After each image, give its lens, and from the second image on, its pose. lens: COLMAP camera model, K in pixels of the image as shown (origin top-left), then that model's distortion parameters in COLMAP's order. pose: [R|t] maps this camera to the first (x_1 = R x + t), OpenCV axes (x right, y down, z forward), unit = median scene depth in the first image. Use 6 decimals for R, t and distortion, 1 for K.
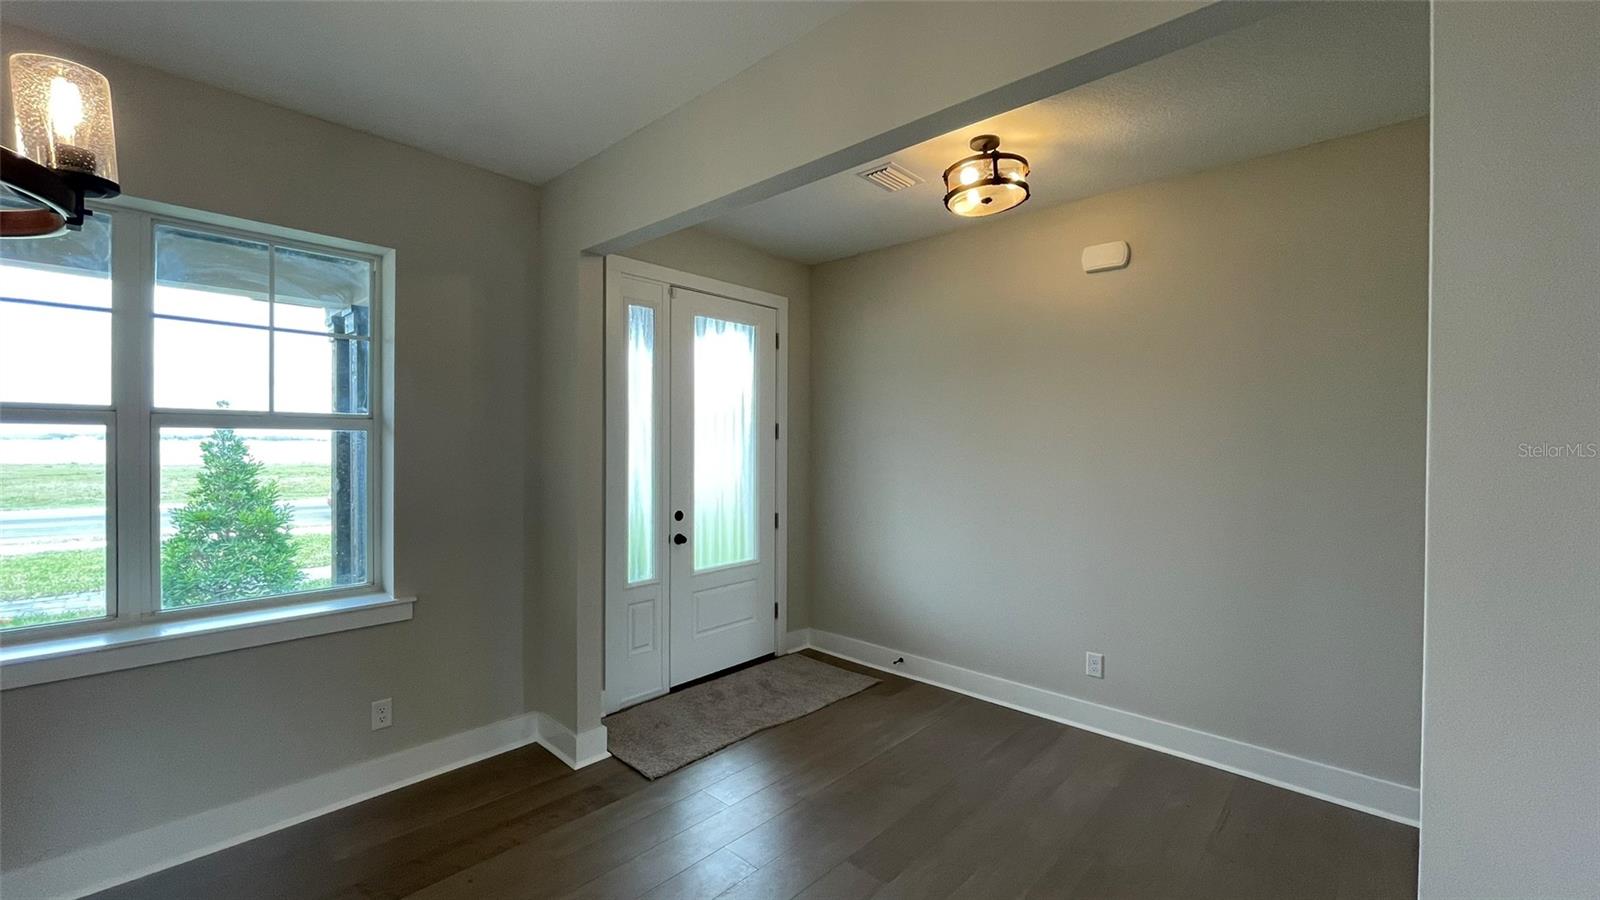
lens RADIAL K [[653.3, 0, 797.8], [0, 653.3, 450.5], [0, 0, 1]] dist [-0.000887, -0.000578]
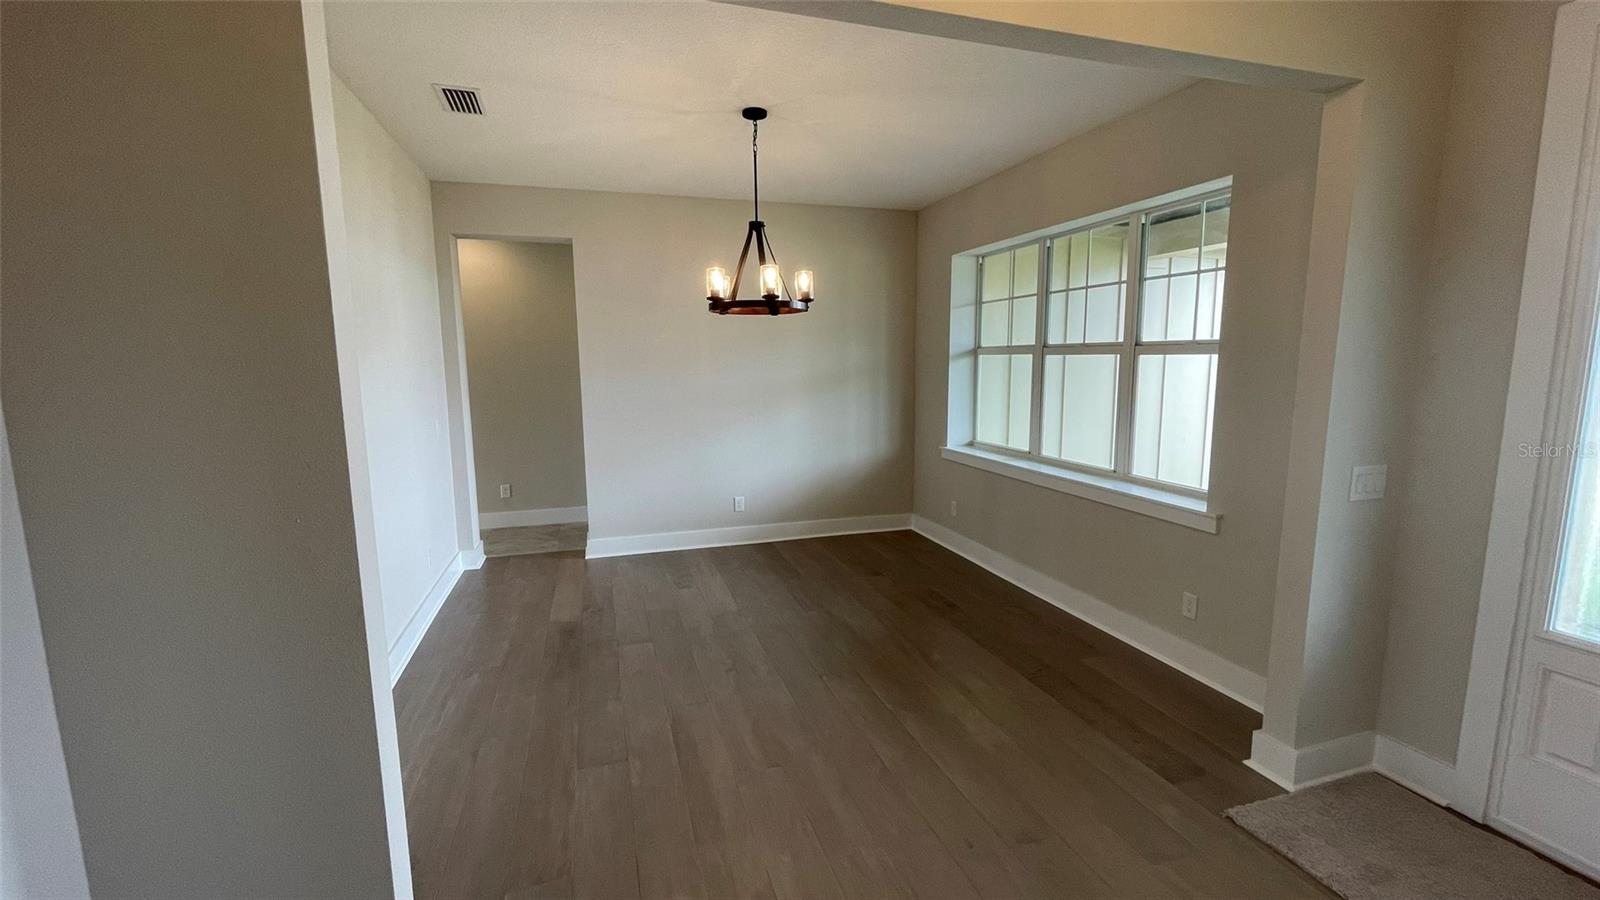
lens RADIAL K [[653.3, 0, 797.8], [0, 653.3, 450.5], [0, 0, 1]] dist [-0.000887, -0.000578]
pose [[-0.499504, 0.113129, -0.858893, 0.668236], [-0.005053, 0.991039, 0.133474, -0.014210], [0.866297, 0.071011, -0.494456, 0.975498]]
